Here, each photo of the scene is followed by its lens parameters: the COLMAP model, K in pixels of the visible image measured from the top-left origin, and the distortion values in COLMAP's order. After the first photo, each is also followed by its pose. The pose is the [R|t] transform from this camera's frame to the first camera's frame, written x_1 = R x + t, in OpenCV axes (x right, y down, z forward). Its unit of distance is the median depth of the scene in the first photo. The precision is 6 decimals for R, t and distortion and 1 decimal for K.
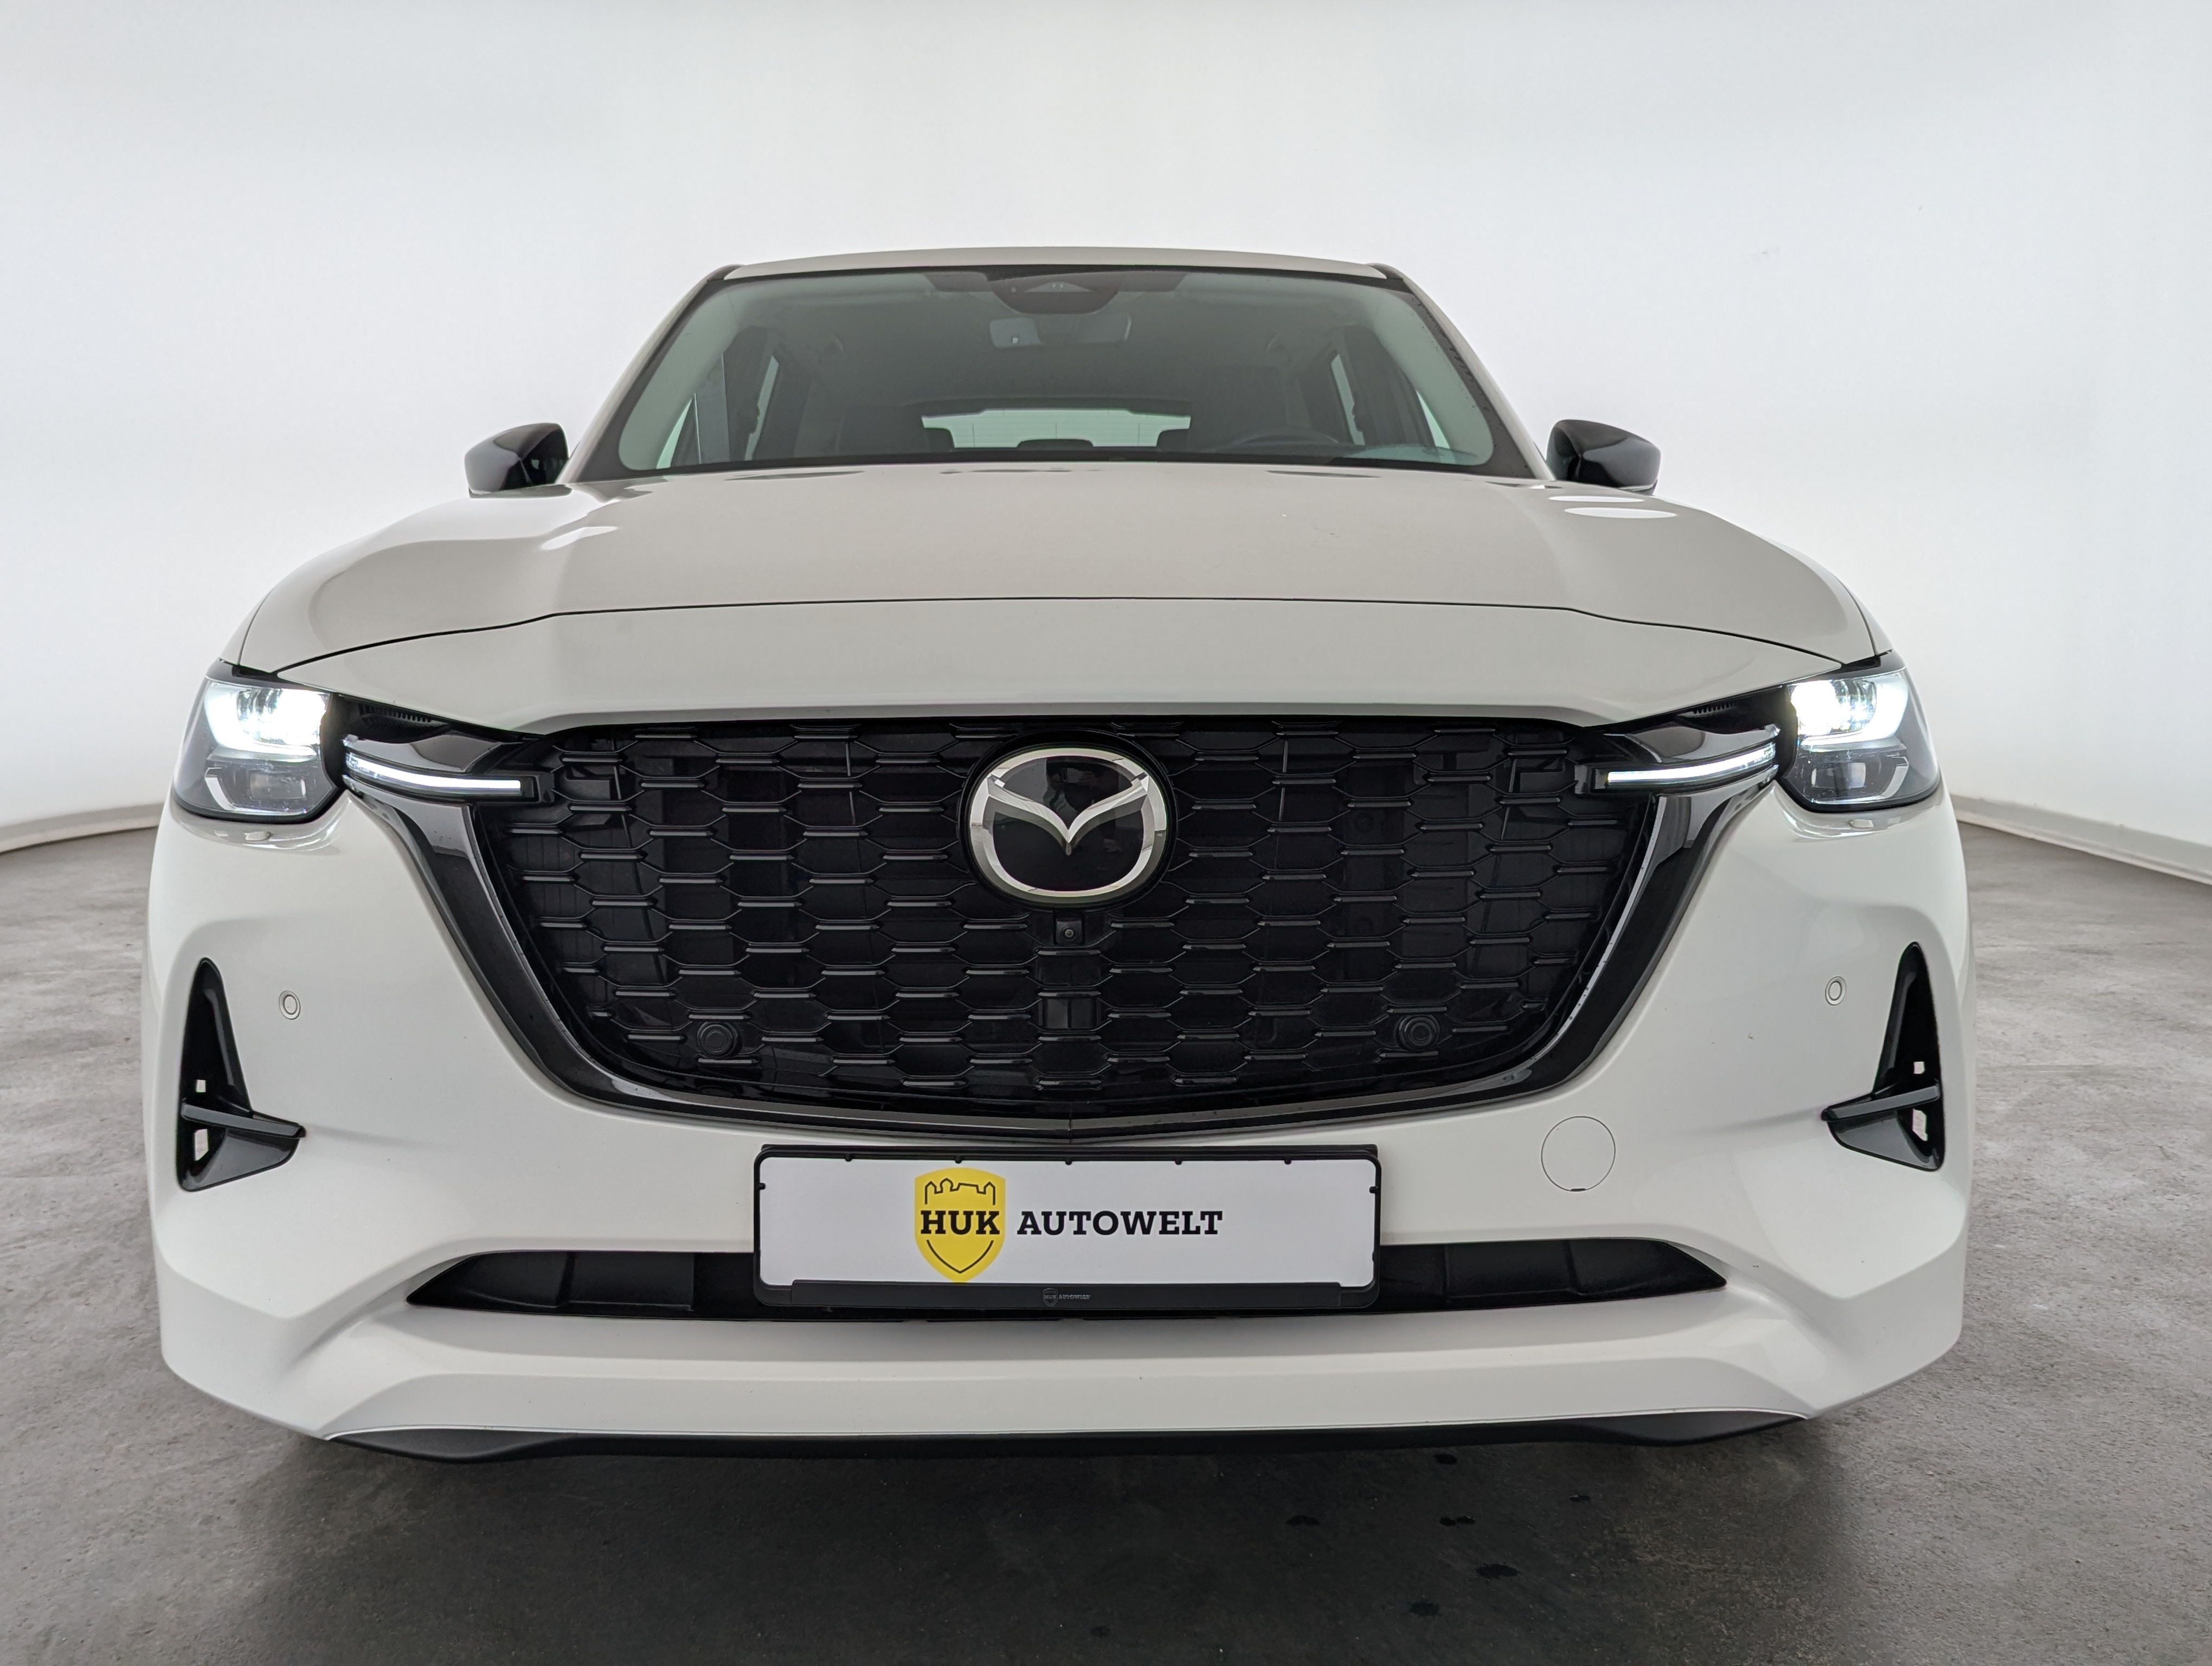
lens RADIAL K [[2099.7, 0, 1106.0], [0, 2099.7, 833.0], [0, 0, 1]] dist [0.061657, -0.062181]
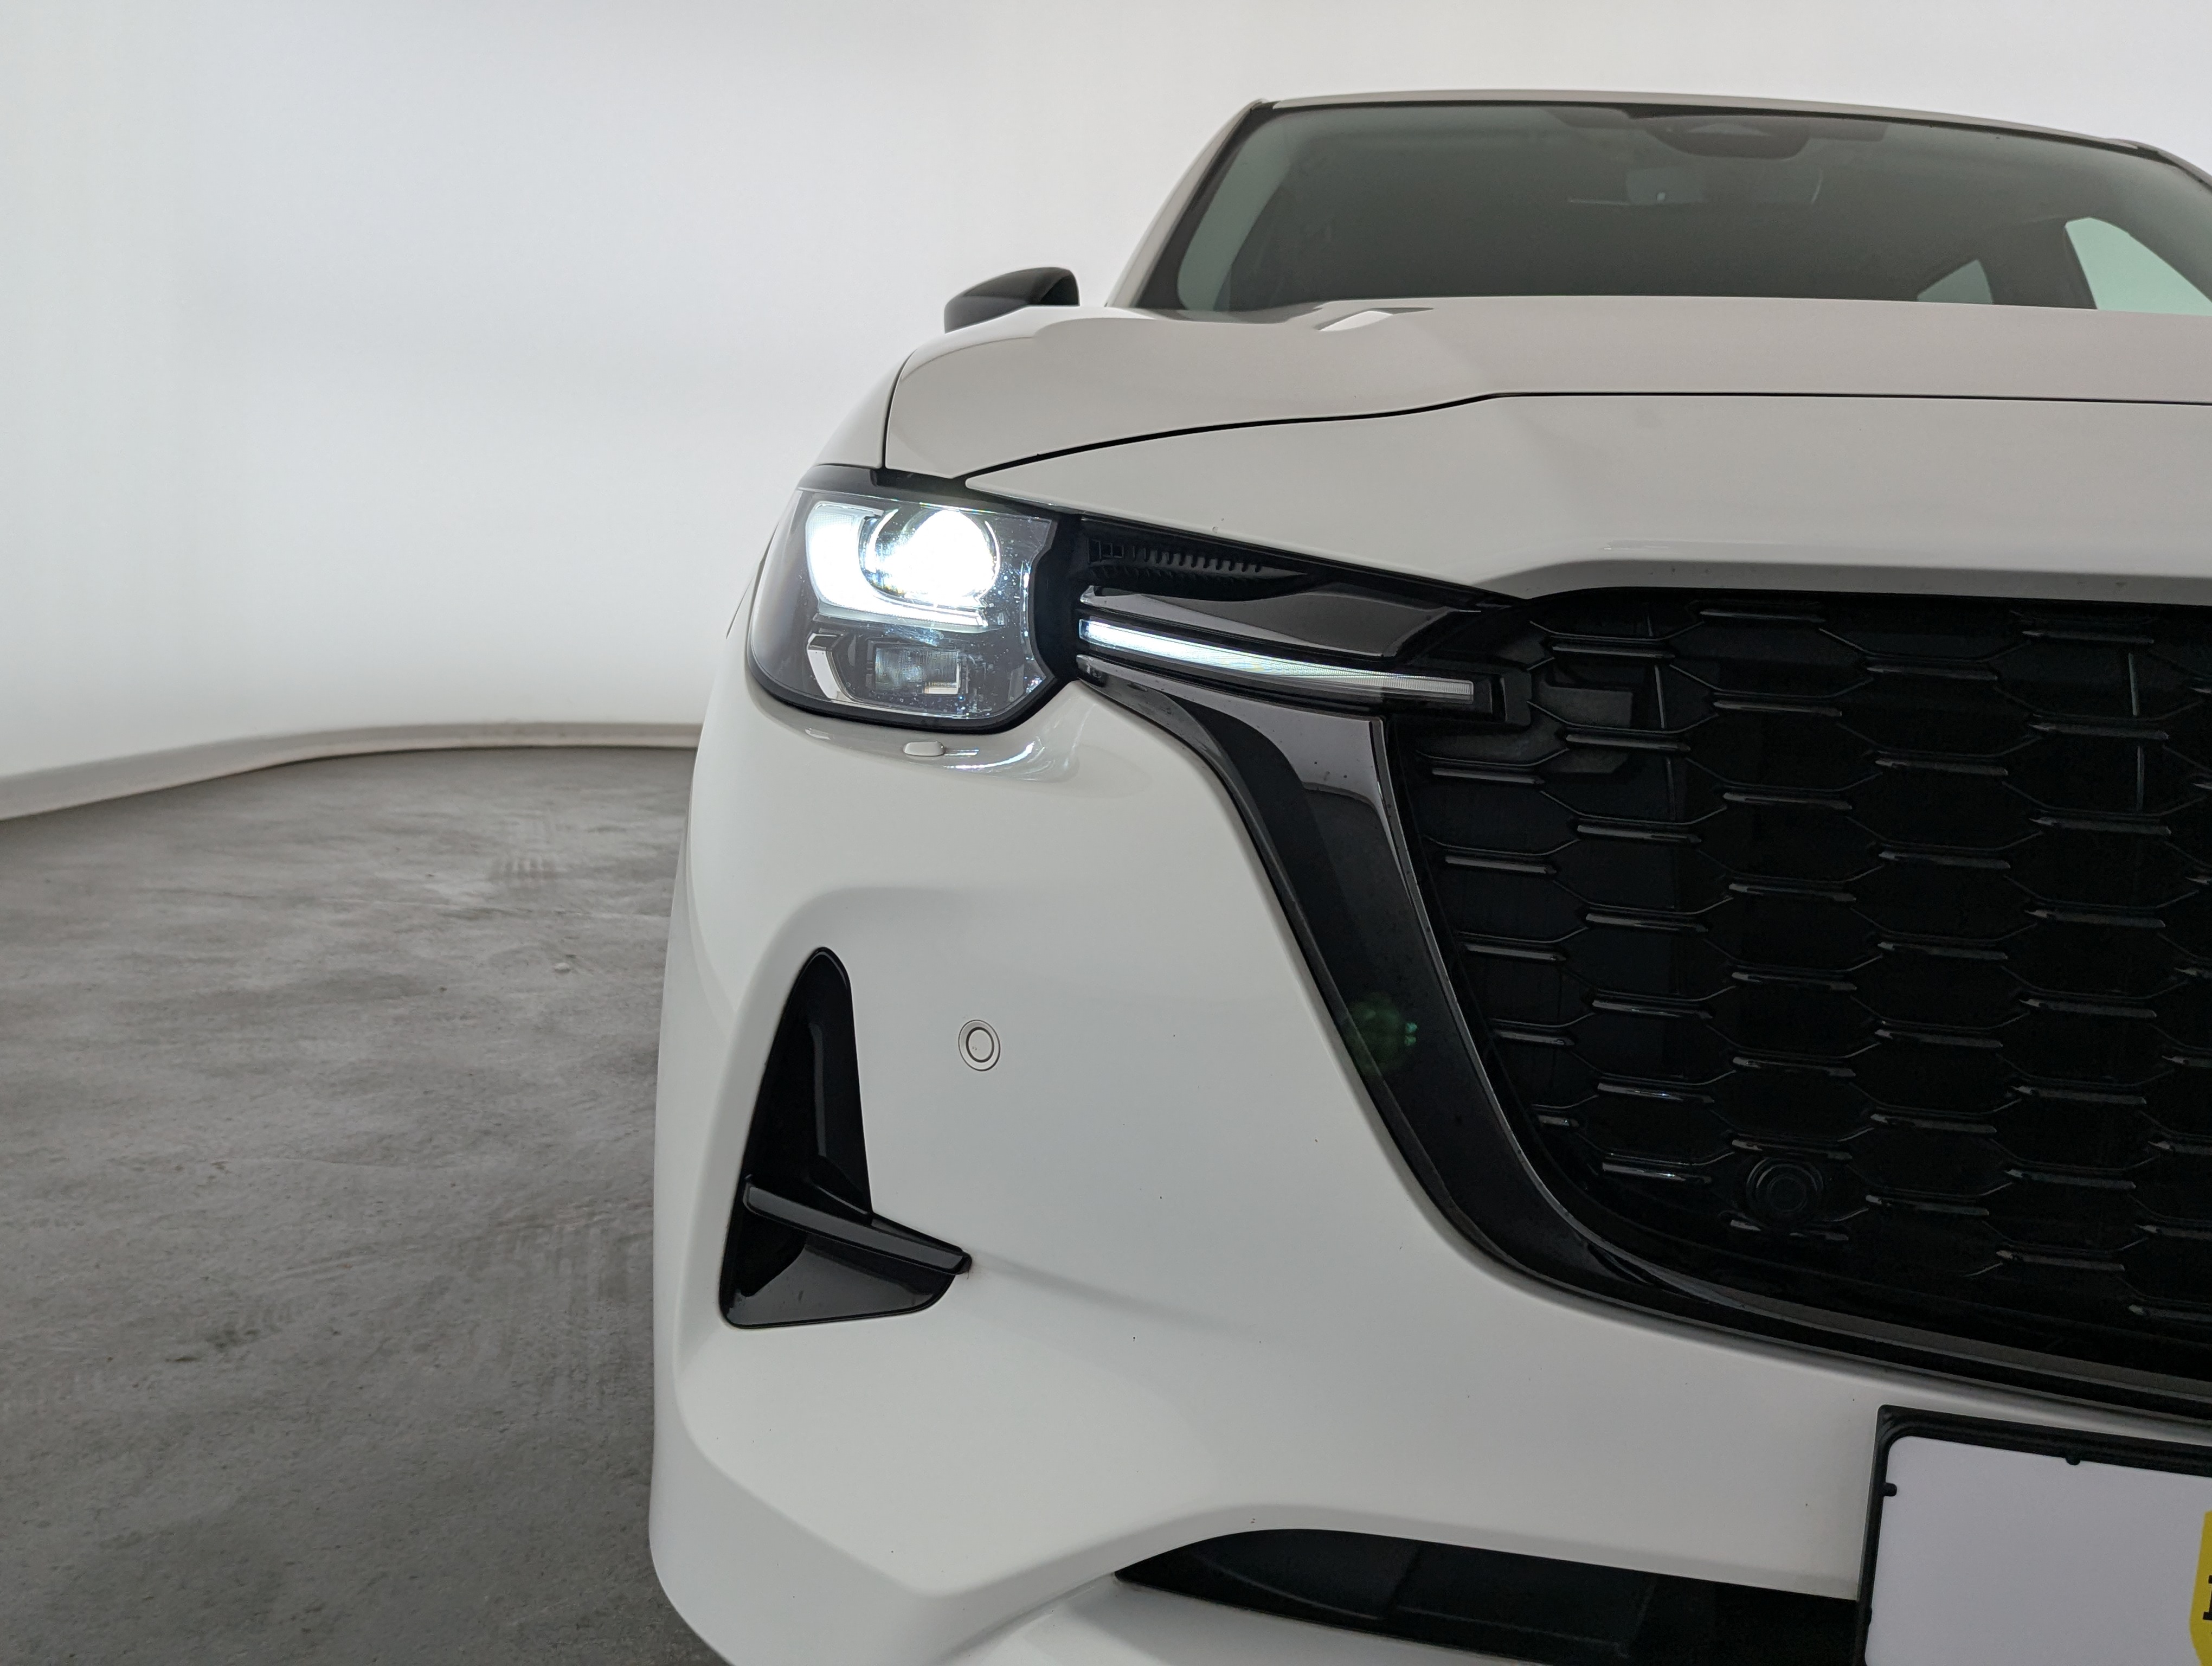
lens RADIAL K [[2053.2, 0, 1107.3], [0, 2053.2, 791.6], [0, 0, 1]] dist [0.033700, -0.003202]
pose [[0.993473, 0.079908, -0.081403, -0.297918], [-0.081293, 0.996594, -0.013831, 0.016900], [0.080020, 0.020358, 0.996585, 0.428832]]
